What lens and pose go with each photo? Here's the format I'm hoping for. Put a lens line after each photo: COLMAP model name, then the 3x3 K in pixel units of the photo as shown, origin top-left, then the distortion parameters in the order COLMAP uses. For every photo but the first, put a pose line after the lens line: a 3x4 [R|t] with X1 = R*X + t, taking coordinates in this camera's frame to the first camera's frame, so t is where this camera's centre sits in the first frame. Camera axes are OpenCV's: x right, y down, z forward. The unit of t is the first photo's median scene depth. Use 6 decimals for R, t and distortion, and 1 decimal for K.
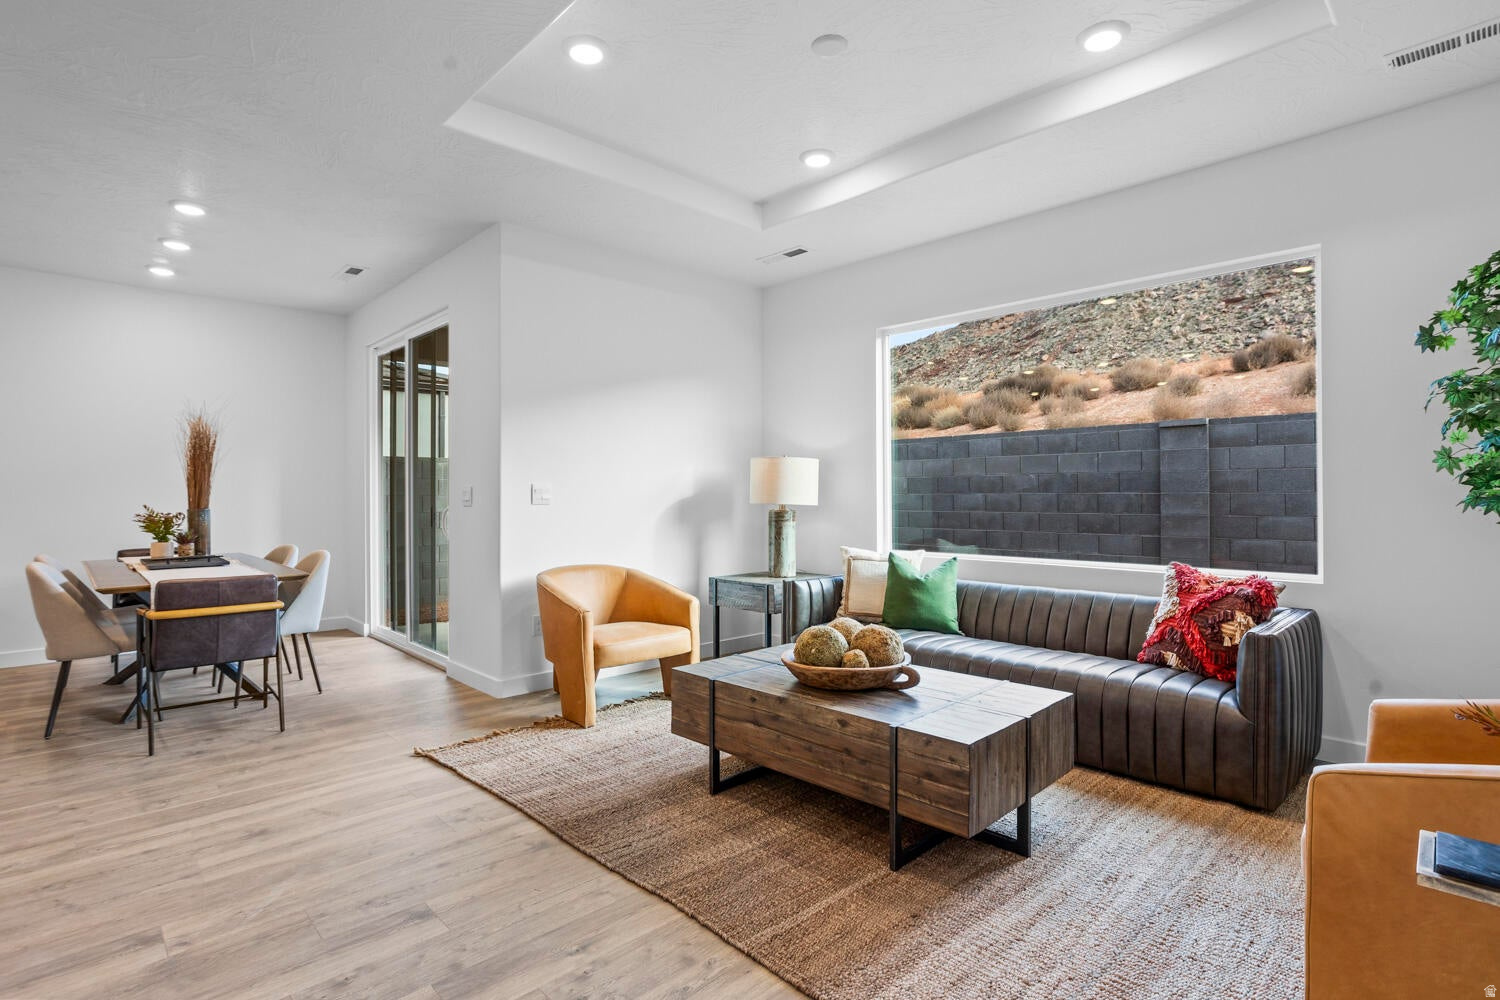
lens RADIAL K [[738.4, 0, 750.5], [0, 738.4, 509.2], [0, 0, 1]] dist [-0.062989, 0.037476]
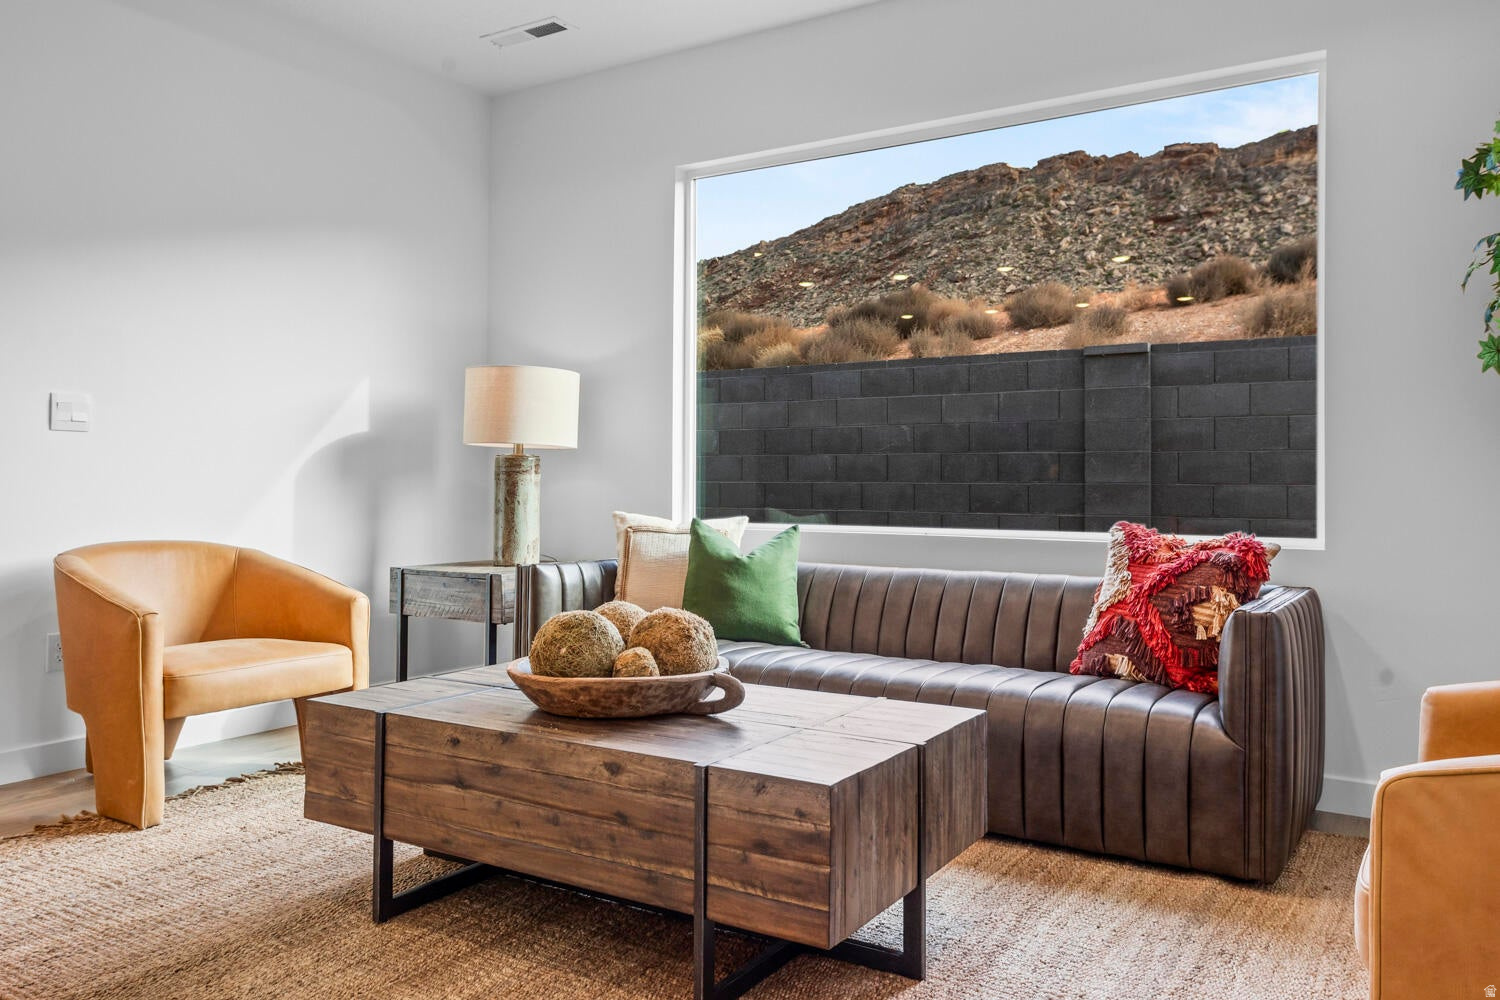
lens RADIAL K [[1116.0, 0, 750.0], [0, 1116.0, 500.0], [0, 0, 1]] dist [-0.025167, 0.059122]
pose [[0.970908, 0.014196, 0.239031, 0.014122], [-0.011130, 0.999838, -0.014173, 0.071301], [-0.239193, 0.011100, 0.970908, 0.098645]]
